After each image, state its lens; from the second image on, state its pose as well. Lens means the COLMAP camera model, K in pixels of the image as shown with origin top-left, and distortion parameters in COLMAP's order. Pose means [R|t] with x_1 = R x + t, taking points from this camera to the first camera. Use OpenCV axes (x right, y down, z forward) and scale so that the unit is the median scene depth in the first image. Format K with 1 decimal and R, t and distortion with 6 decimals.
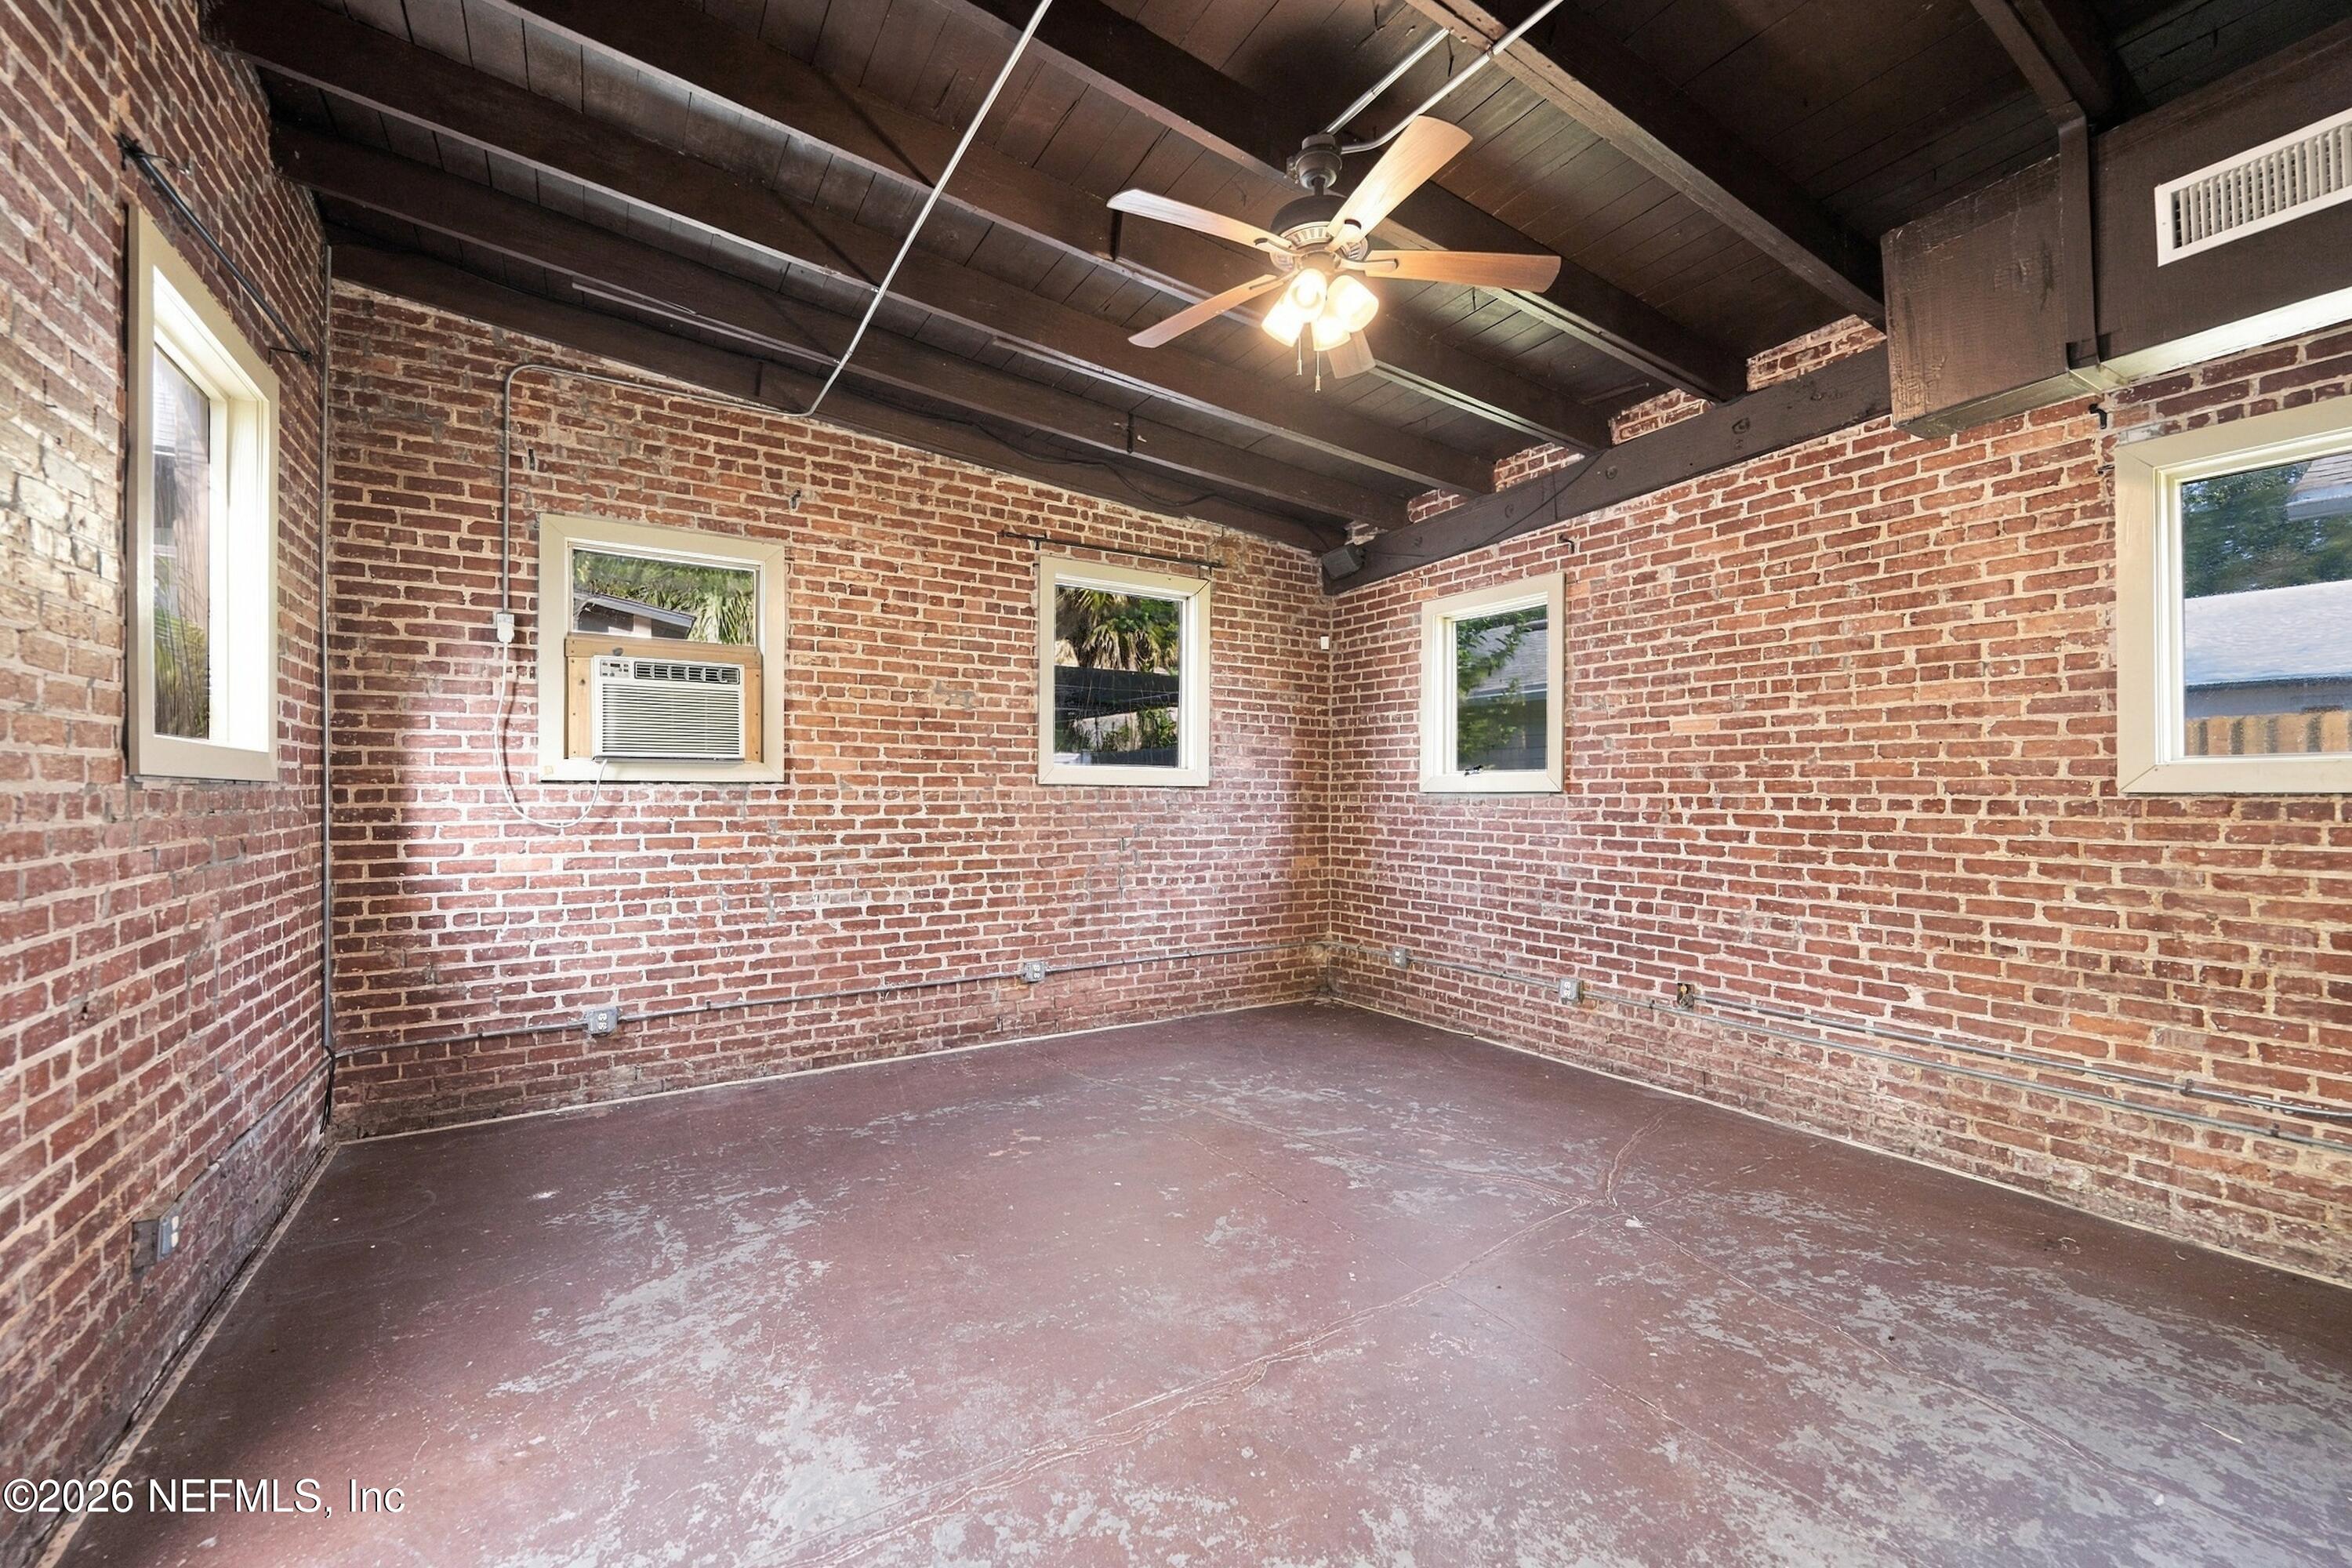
lens RADIAL K [[950.3, 0, 1184.6], [0, 950.3, 788.1], [0, 0, 1]] dist [-0.002193, 0.000916]
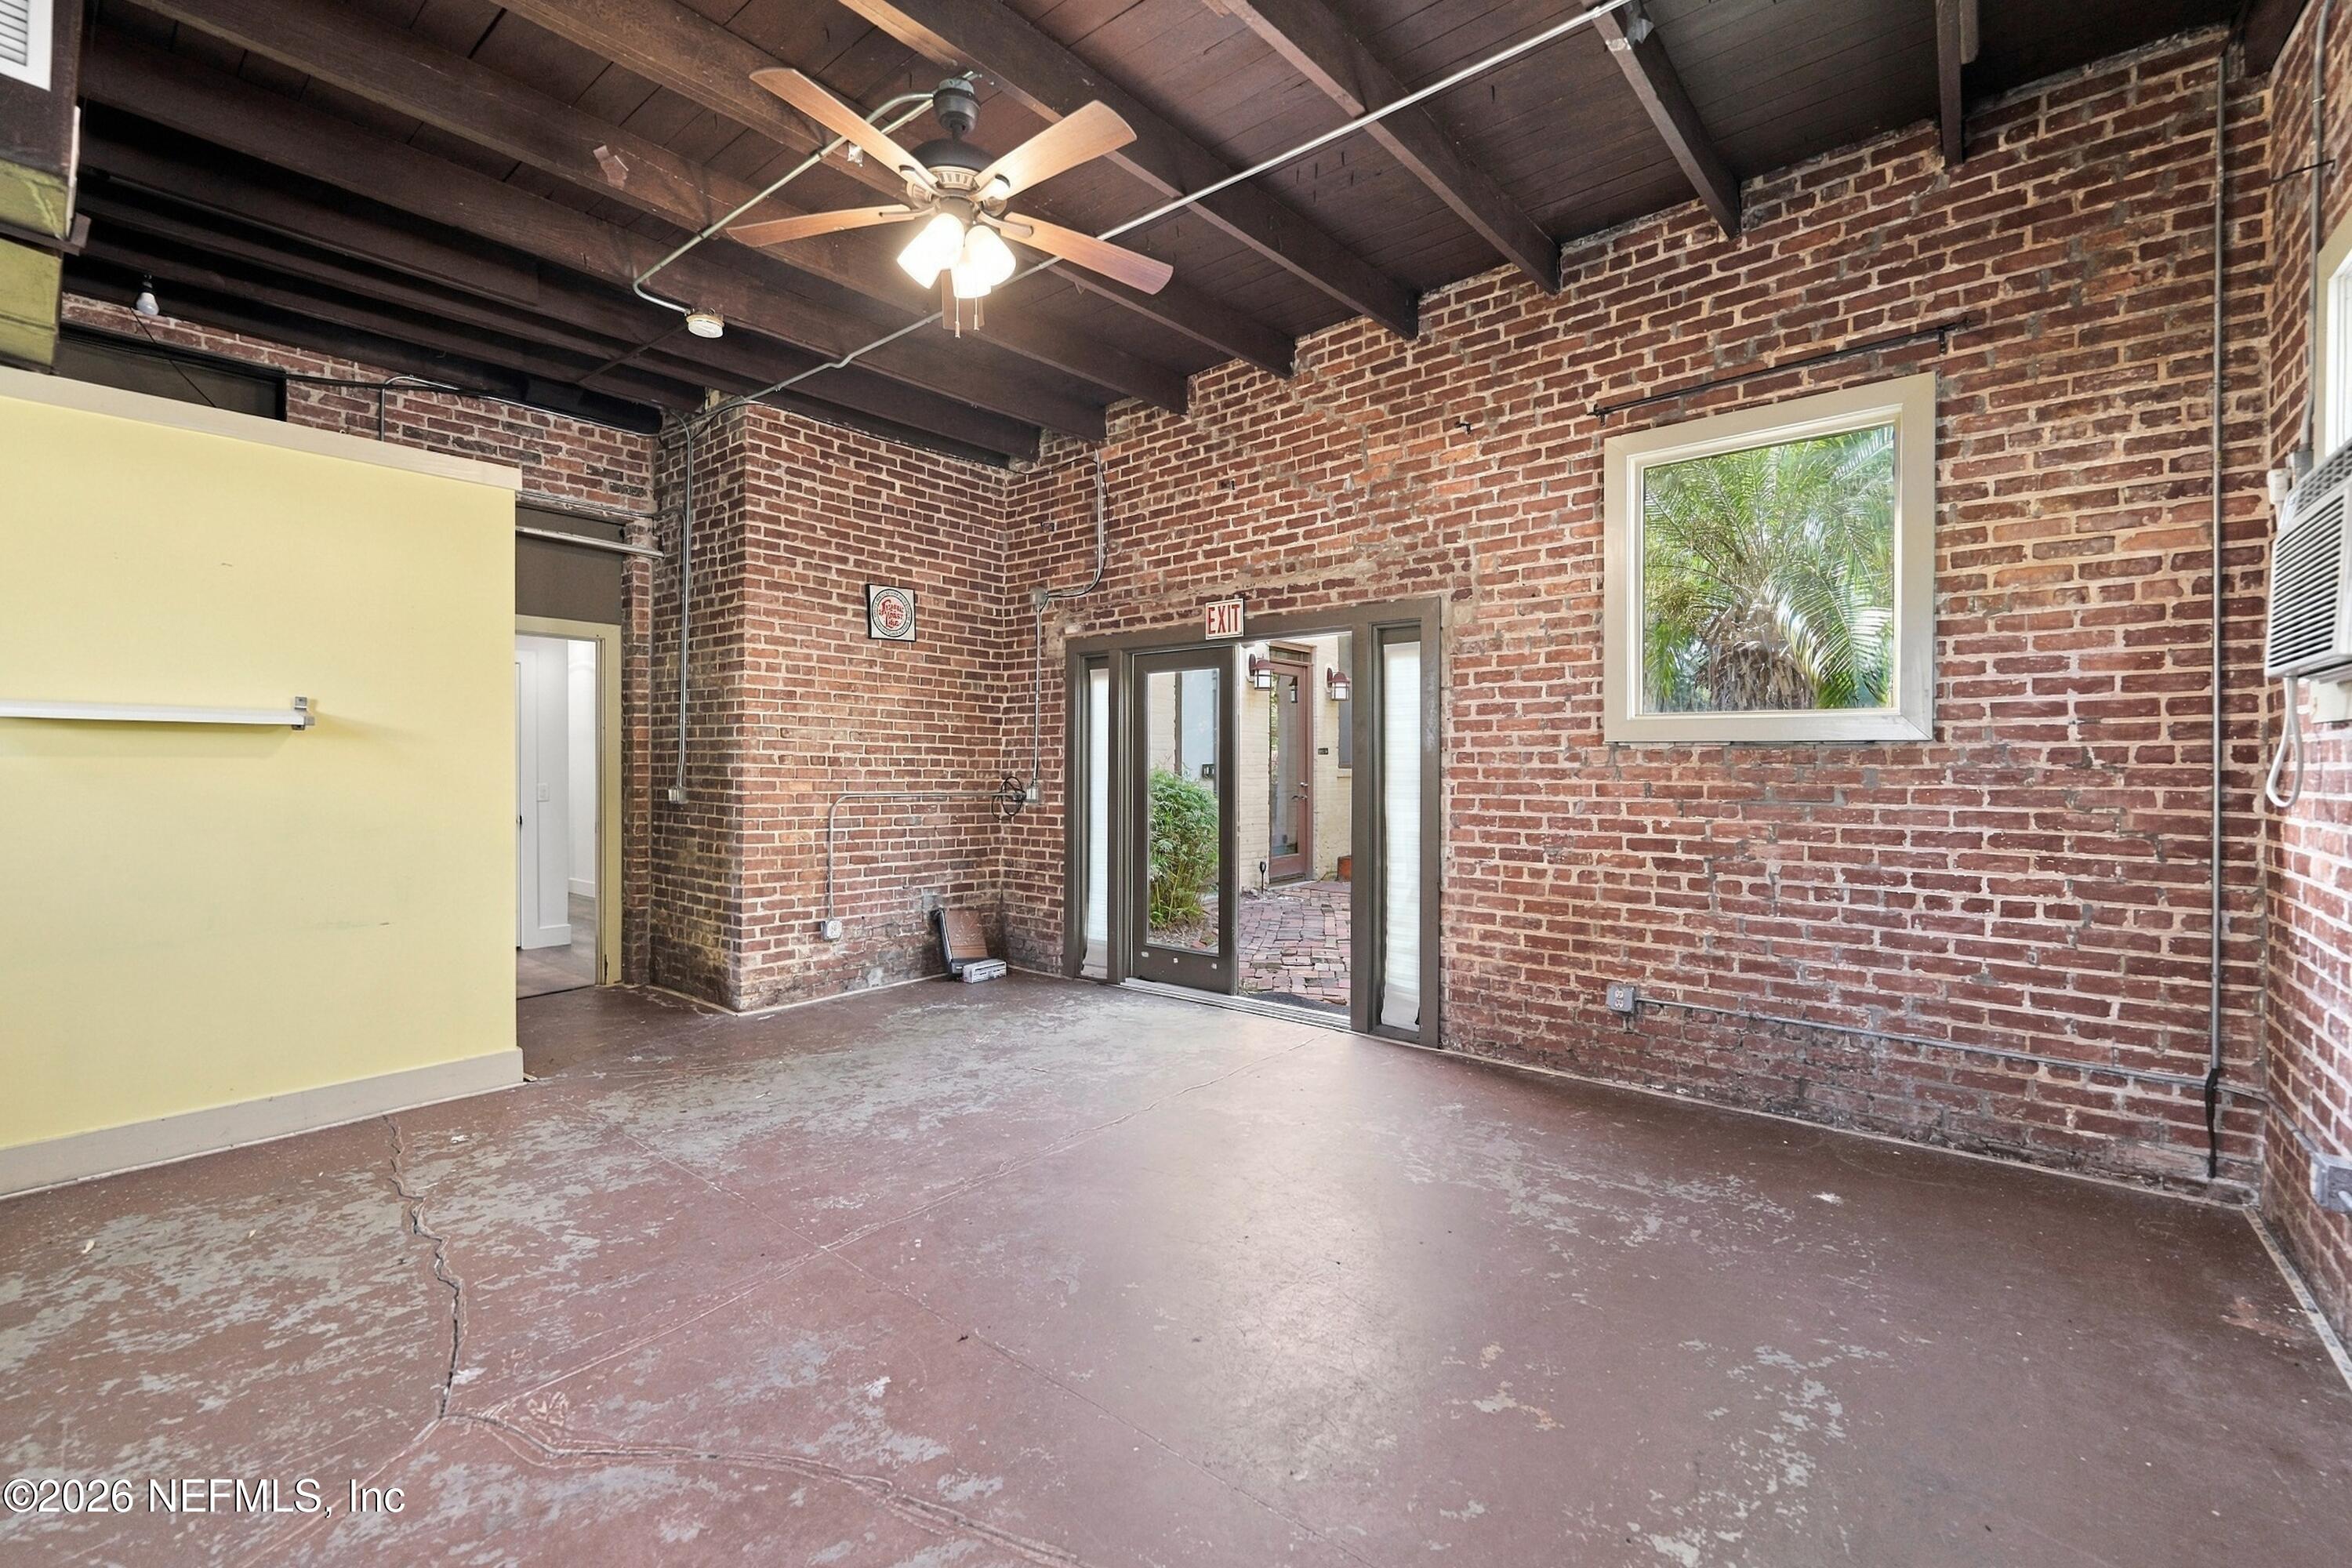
lens RADIAL K [[992.5, 0, 1173.3], [0, 992.5, 766.1], [0, 0, 1]] dist [-0.001858, -0.000179]
pose [[-0.952280, -0.003447, -0.305206, 0.147855], [-0.003575, 0.999994, -0.000140, 0.018206], [0.305204, 0.000958, -0.952286, 1.262330]]
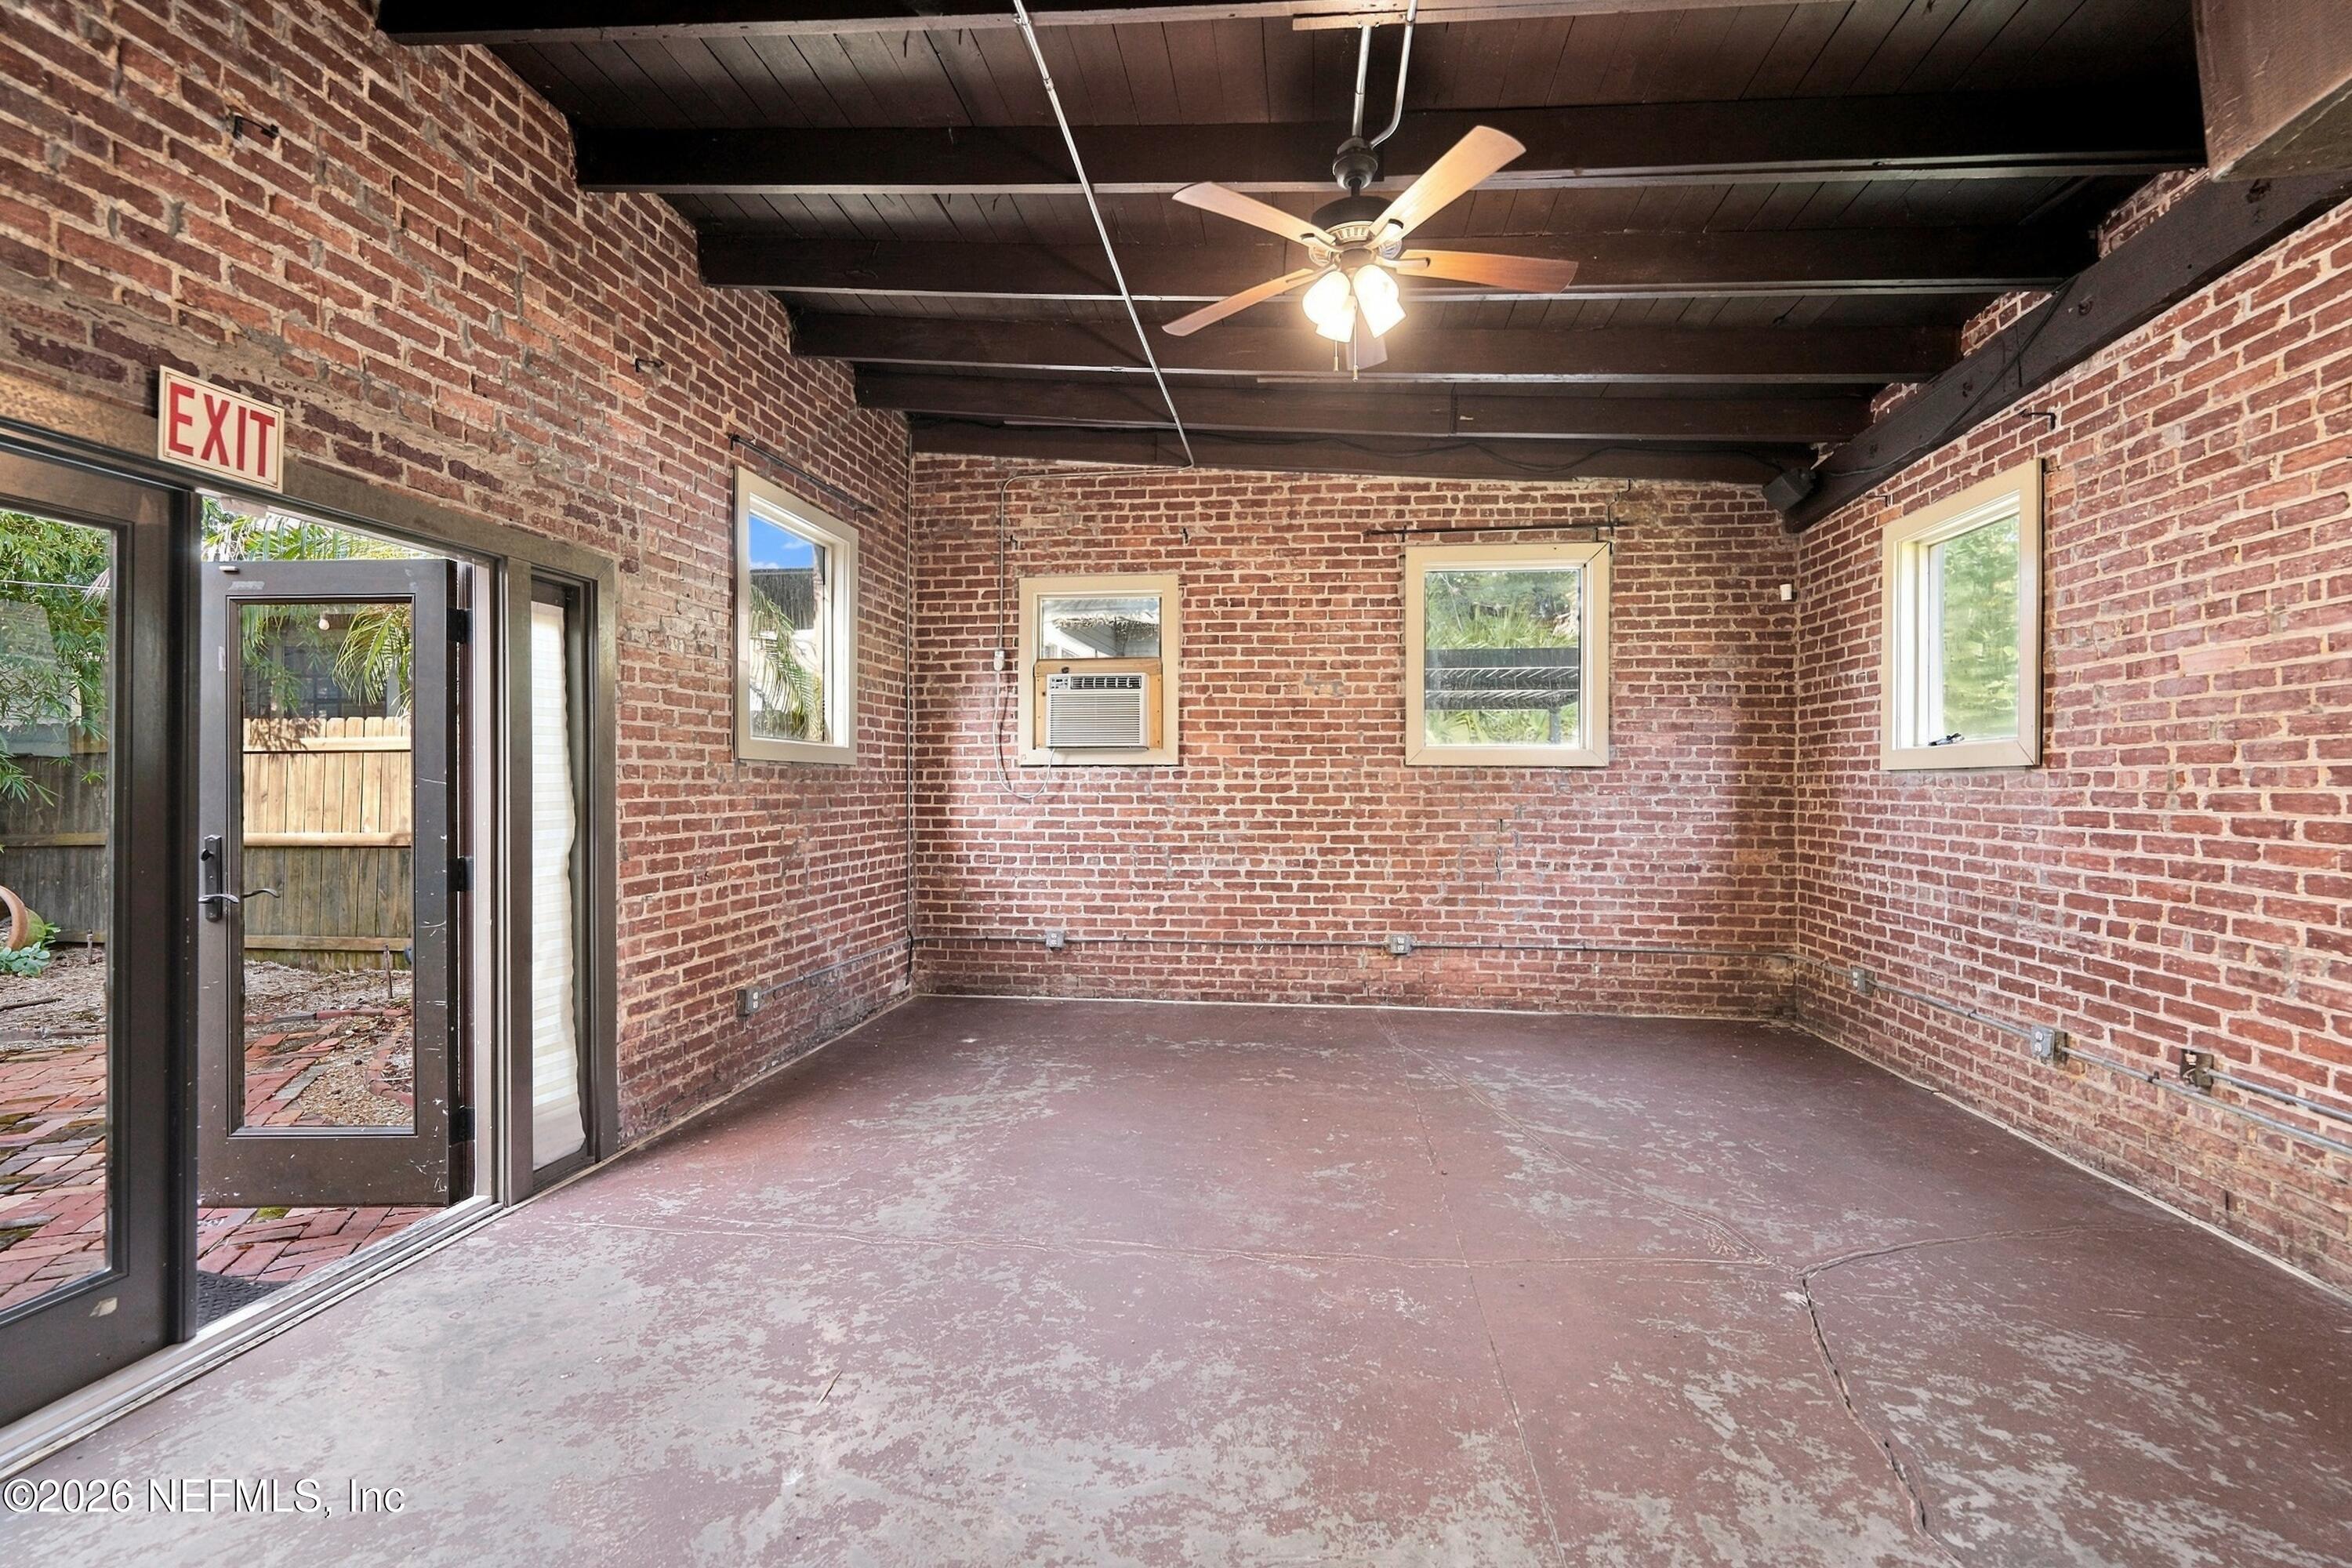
lens RADIAL K [[972.4, 0, 1184.5], [0, 972.4, 776.5], [0, 0, 1]] dist [-0.000776, 0.000540]
pose [[0.768098, -0.005552, -0.640308, 0.419678], [0.001479, 0.999975, -0.006896, 0.018429], [0.640330, 0.004350, 0.768087, 0.029790]]
